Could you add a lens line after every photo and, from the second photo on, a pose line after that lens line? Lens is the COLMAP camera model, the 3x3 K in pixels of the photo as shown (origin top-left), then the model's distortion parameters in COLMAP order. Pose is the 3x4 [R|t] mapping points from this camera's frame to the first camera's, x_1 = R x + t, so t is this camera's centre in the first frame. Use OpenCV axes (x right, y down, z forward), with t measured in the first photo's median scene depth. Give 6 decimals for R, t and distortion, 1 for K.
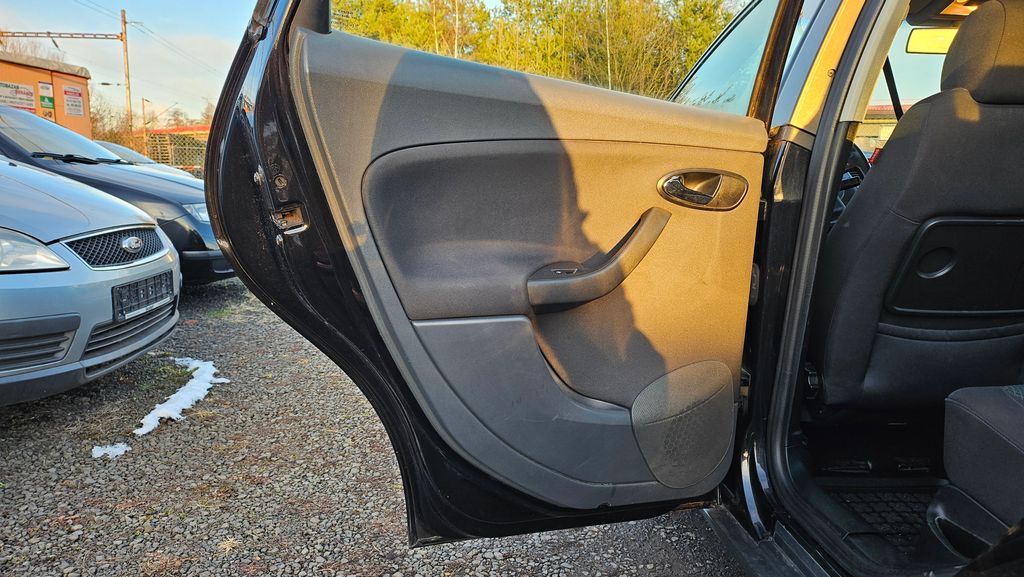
lens RADIAL K [[711.0, 0, 516.4], [0, 711.0, 283.5], [0, 0, 1]] dist [0.076036, -0.067097]
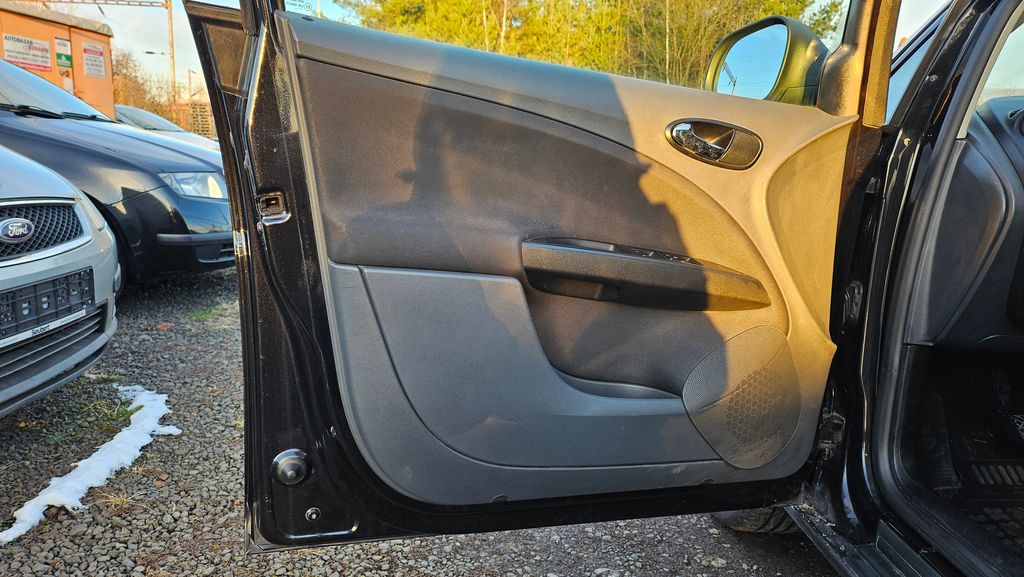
lens RADIAL K [[723.0, 0, 512.0], [0, 723.0, 288.5], [0, 0, 1]] dist [0.077349, -0.079355]
pose [[0.997546, 0.038651, -0.058375, -0.032892], [-0.036978, 0.998881, 0.029482, -0.021476], [0.059449, -0.027251, 0.997859, 0.218030]]
